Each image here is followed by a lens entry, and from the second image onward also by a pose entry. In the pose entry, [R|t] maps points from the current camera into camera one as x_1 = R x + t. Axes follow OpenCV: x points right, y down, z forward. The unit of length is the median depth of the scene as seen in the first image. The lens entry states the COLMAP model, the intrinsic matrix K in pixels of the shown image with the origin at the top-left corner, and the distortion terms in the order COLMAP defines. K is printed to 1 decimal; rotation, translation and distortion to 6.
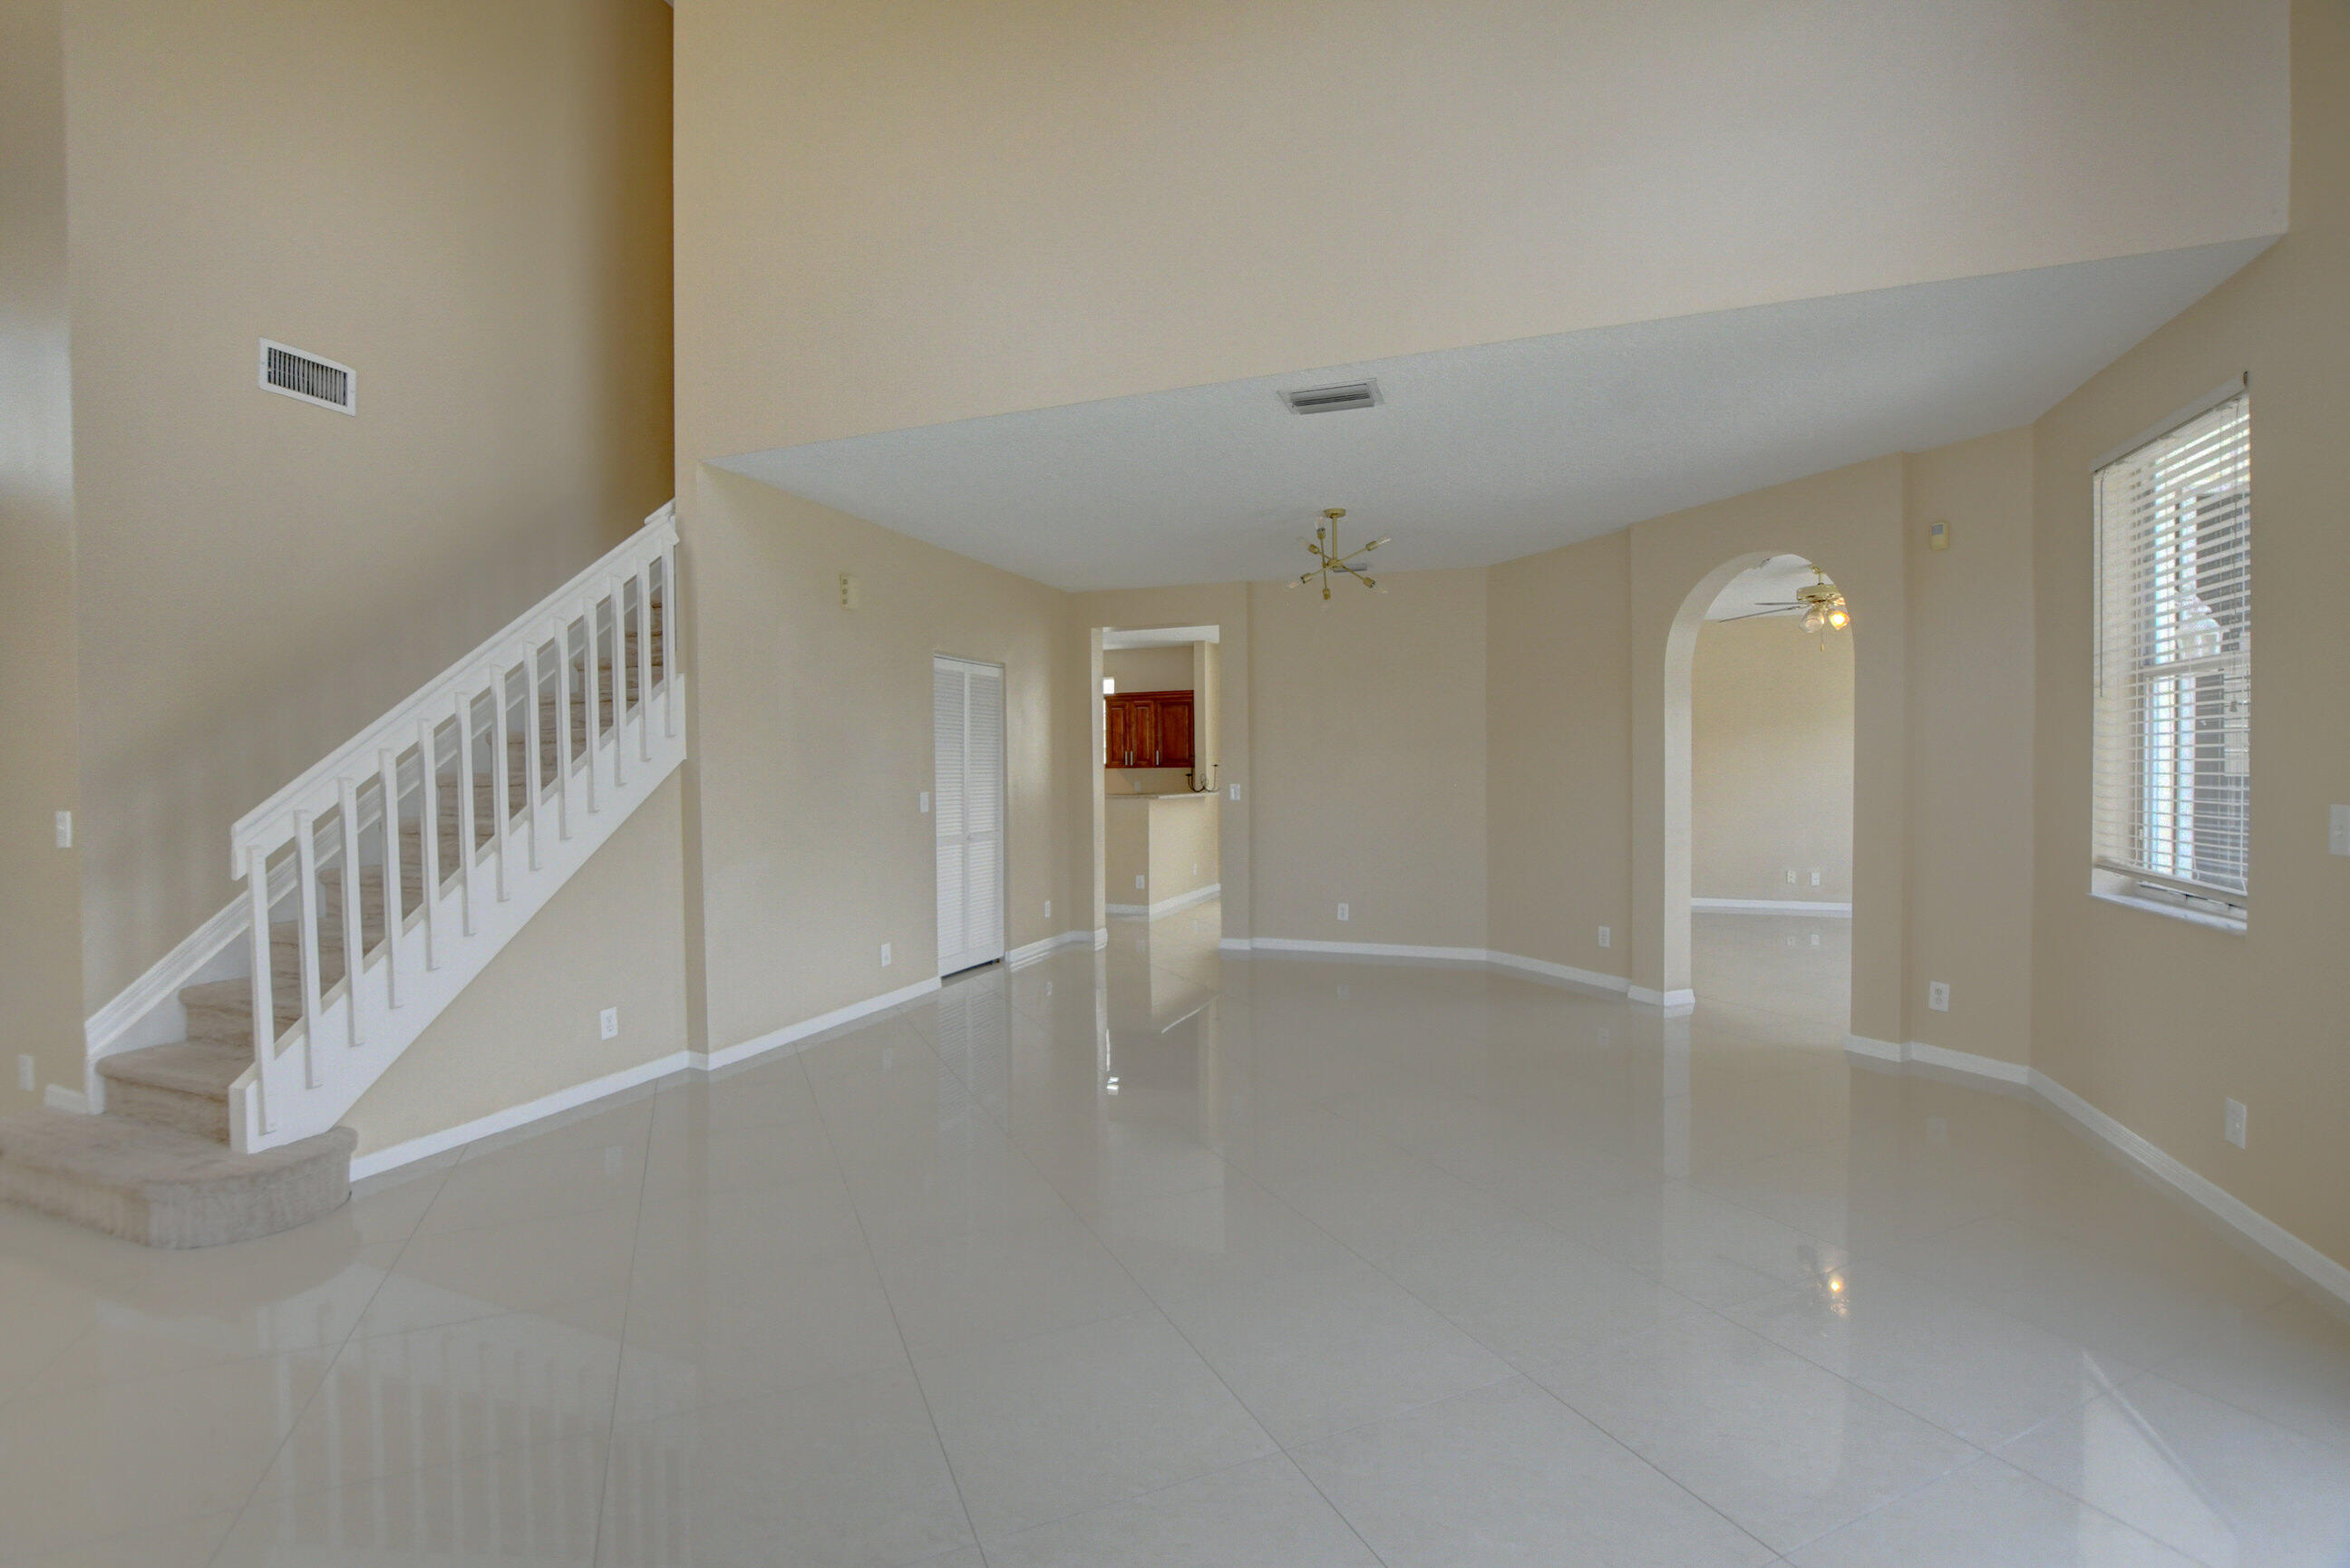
lens RADIAL K [[1059.1, 0, 1175.0], [0, 1059.1, 784.0], [0, 0, 1]] dist [-0.003582, -0.000908]
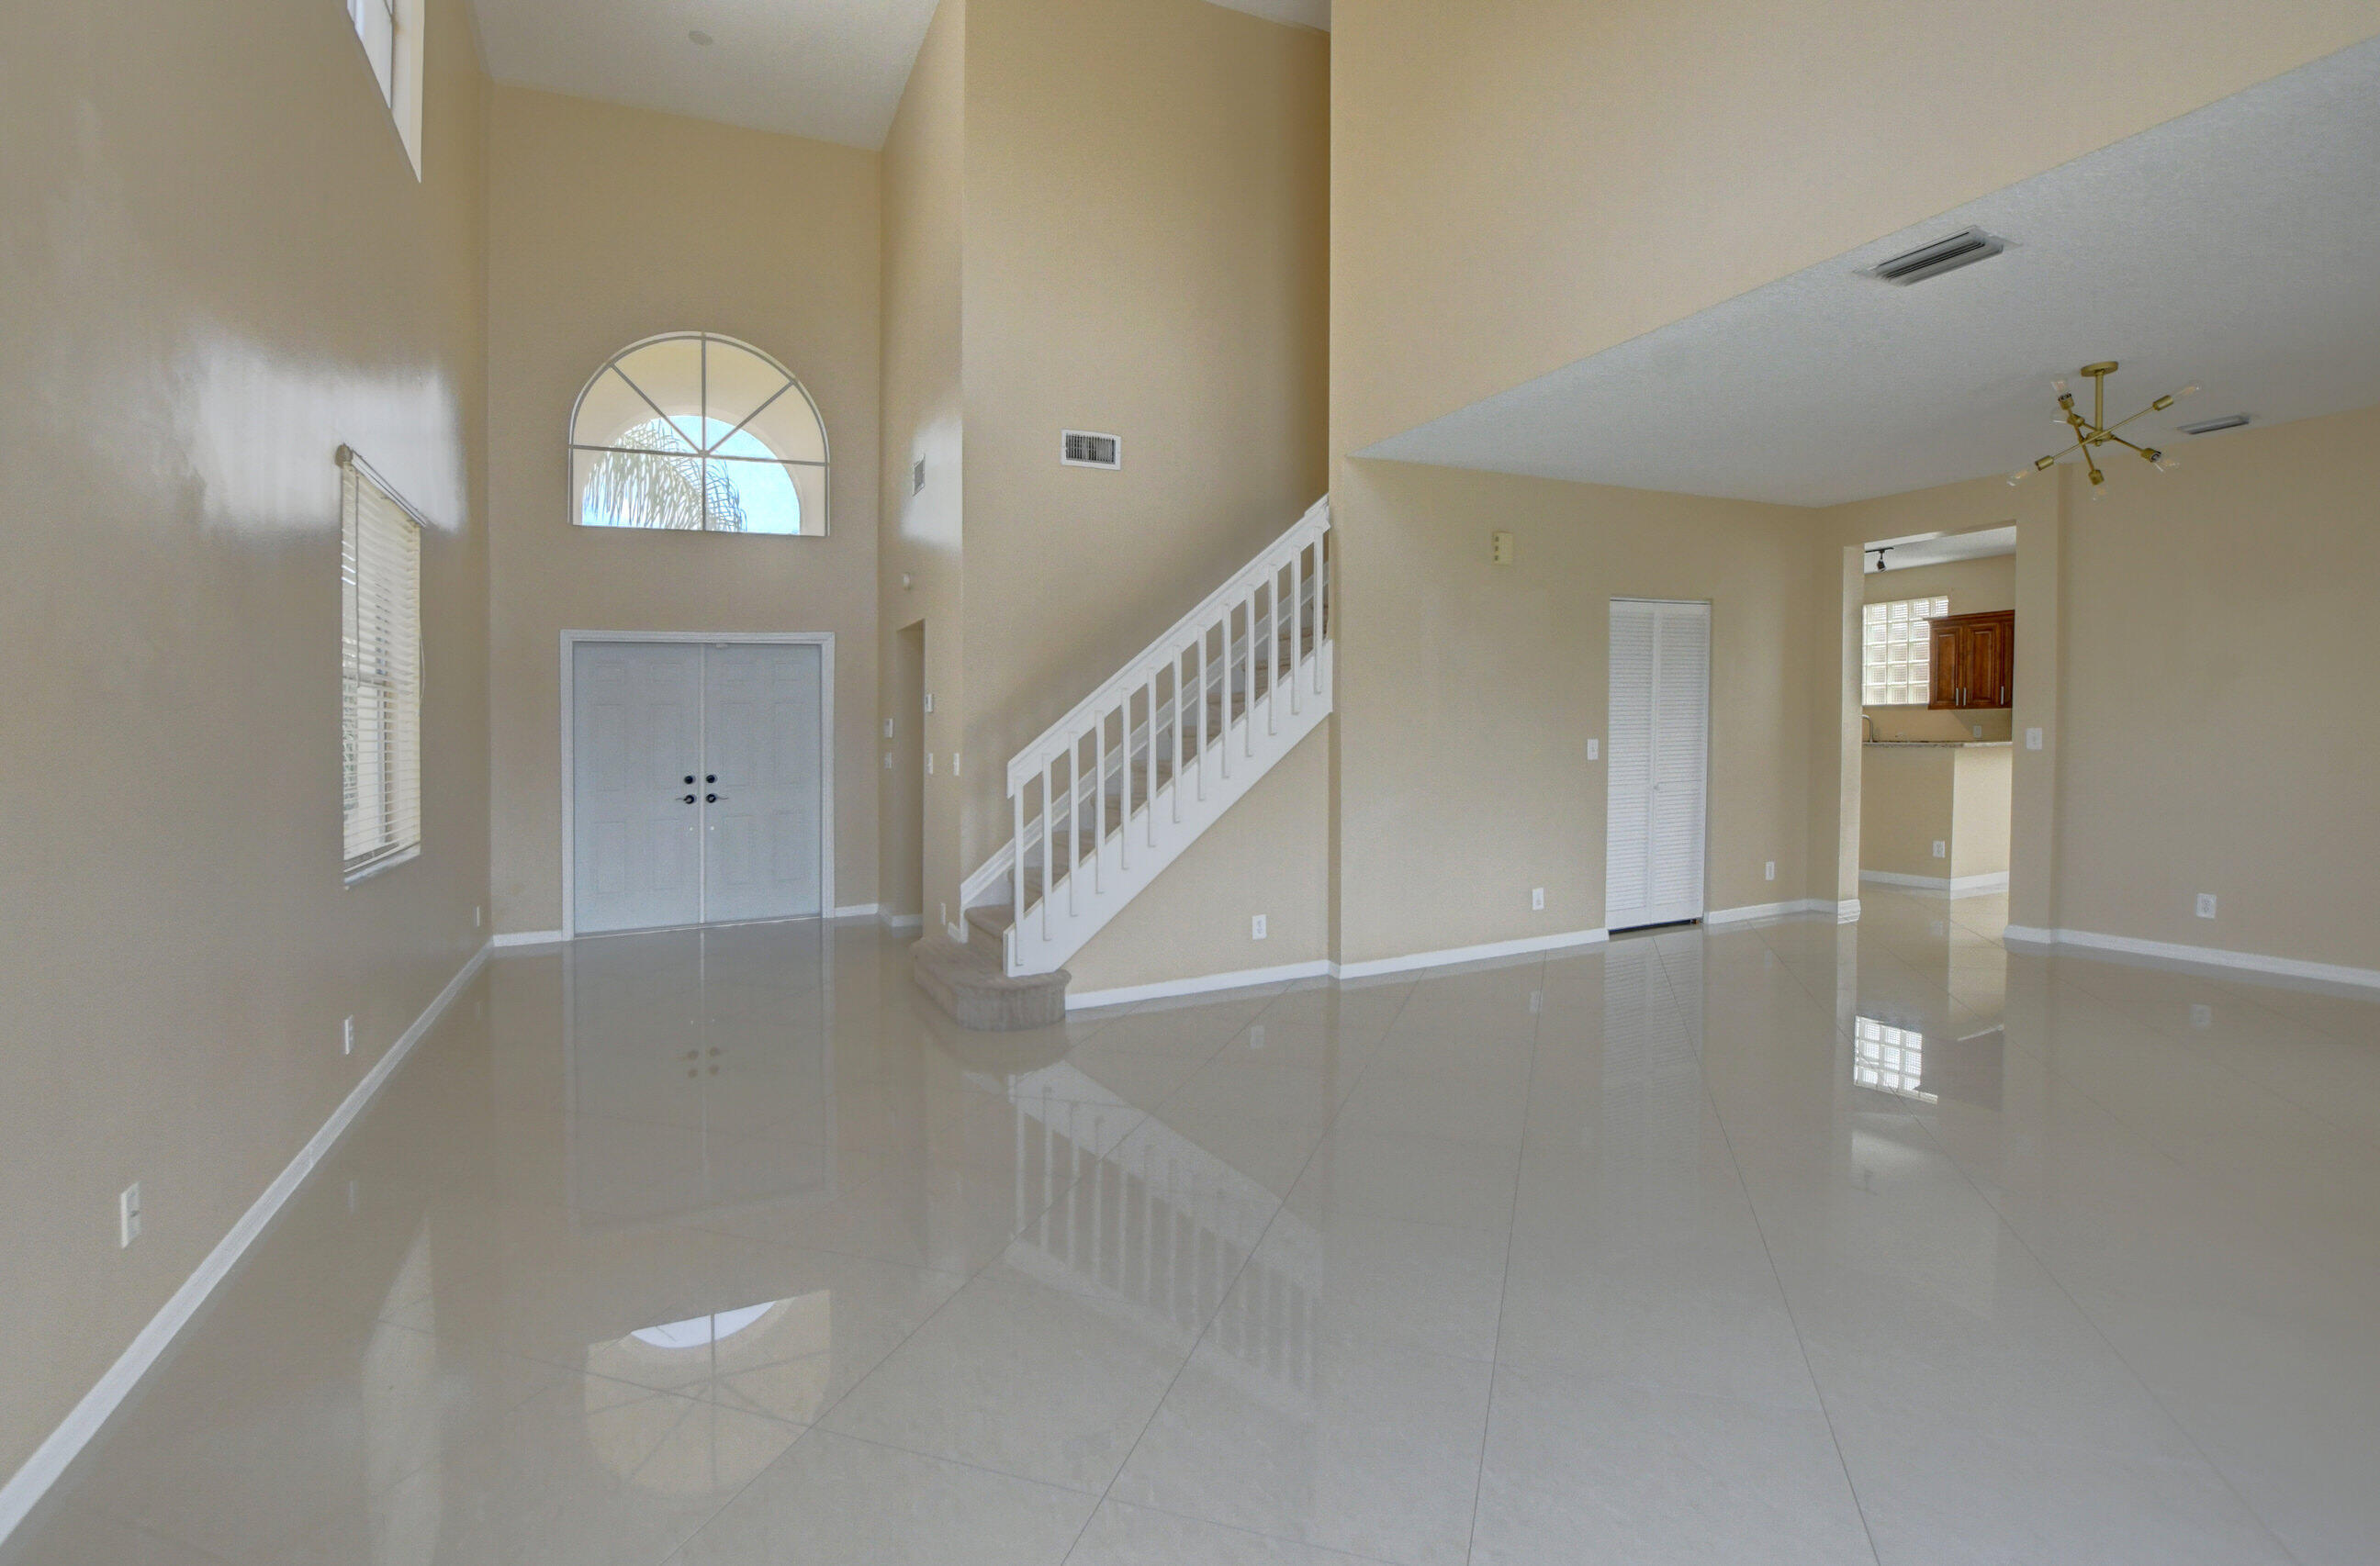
lens RADIAL K [[1083.3, 0, 1194.6], [0, 1083.3, 724.9], [0, 0, 1]] dist [0.001174, 0.000129]
pose [[0.750285, -0.010091, -0.661037, 0.218195], [0.007044, 0.999949, -0.007269, -0.001790], [0.661076, 0.000798, 0.750318, -0.003331]]
